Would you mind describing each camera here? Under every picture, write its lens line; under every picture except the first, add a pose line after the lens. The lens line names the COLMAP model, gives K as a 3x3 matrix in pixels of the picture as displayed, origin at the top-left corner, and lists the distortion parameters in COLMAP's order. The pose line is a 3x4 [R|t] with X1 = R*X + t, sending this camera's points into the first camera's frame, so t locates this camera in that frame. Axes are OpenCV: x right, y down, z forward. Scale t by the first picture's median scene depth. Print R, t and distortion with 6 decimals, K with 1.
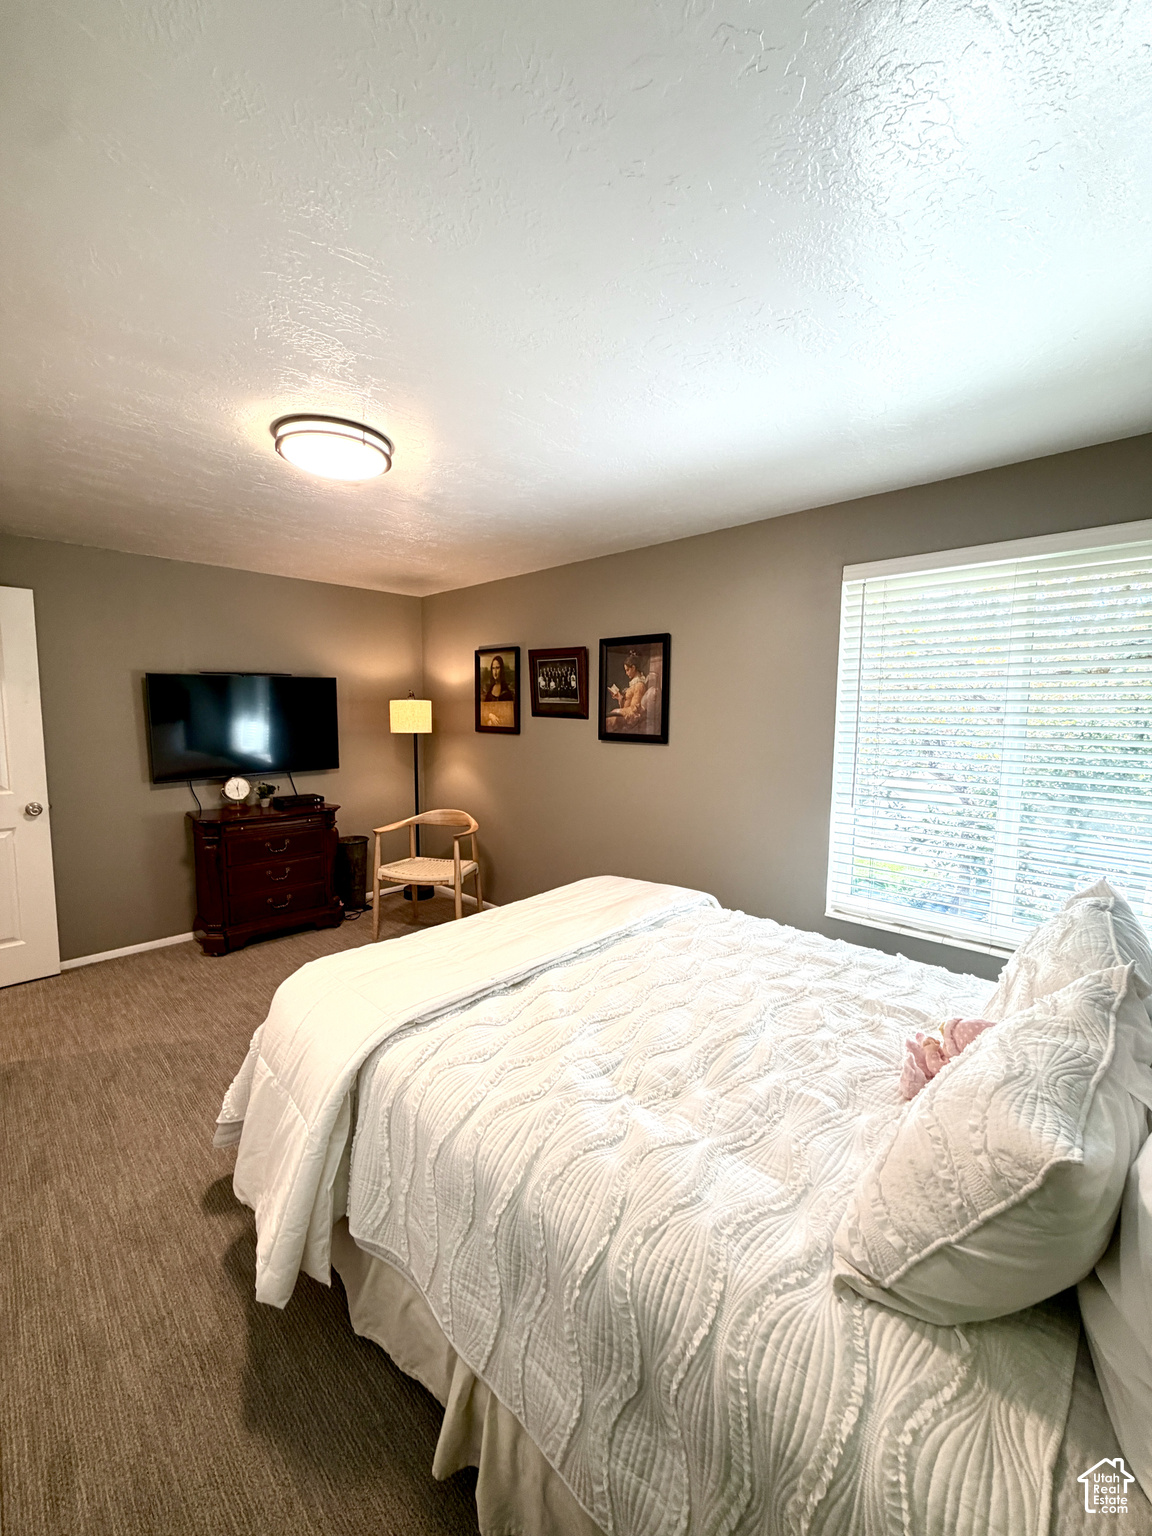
lens RADIAL K [[613.7, 0, 575.2], [0, 613.7, 765.6], [0, 0, 1]] dist [0.001380, 0.000257]
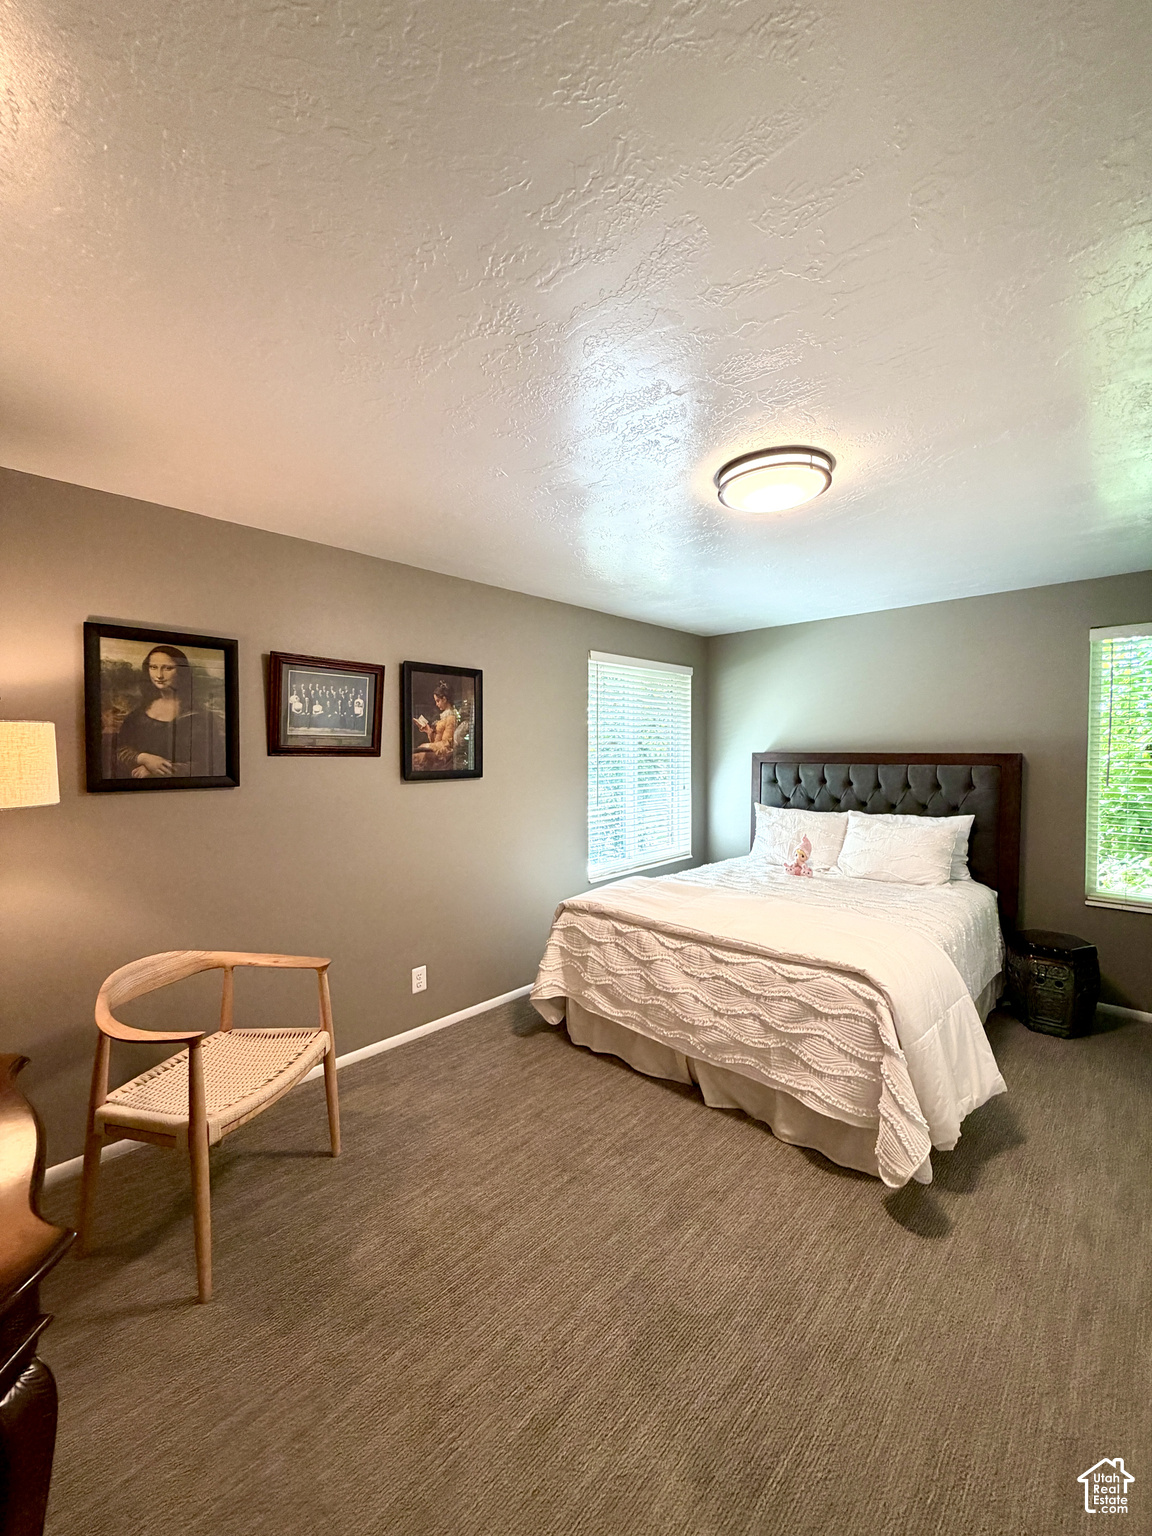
lens RADIAL K [[613.7, 0, 575.2], [0, 613.7, 765.6], [0, 0, 1]] dist [0.001380, 0.000257]
pose [[-0.022682, -0.032191, 0.999224, -0.817529], [0.101140, 0.994280, 0.034328, -0.069486], [-0.994614, 0.101840, -0.019296, 0.808712]]
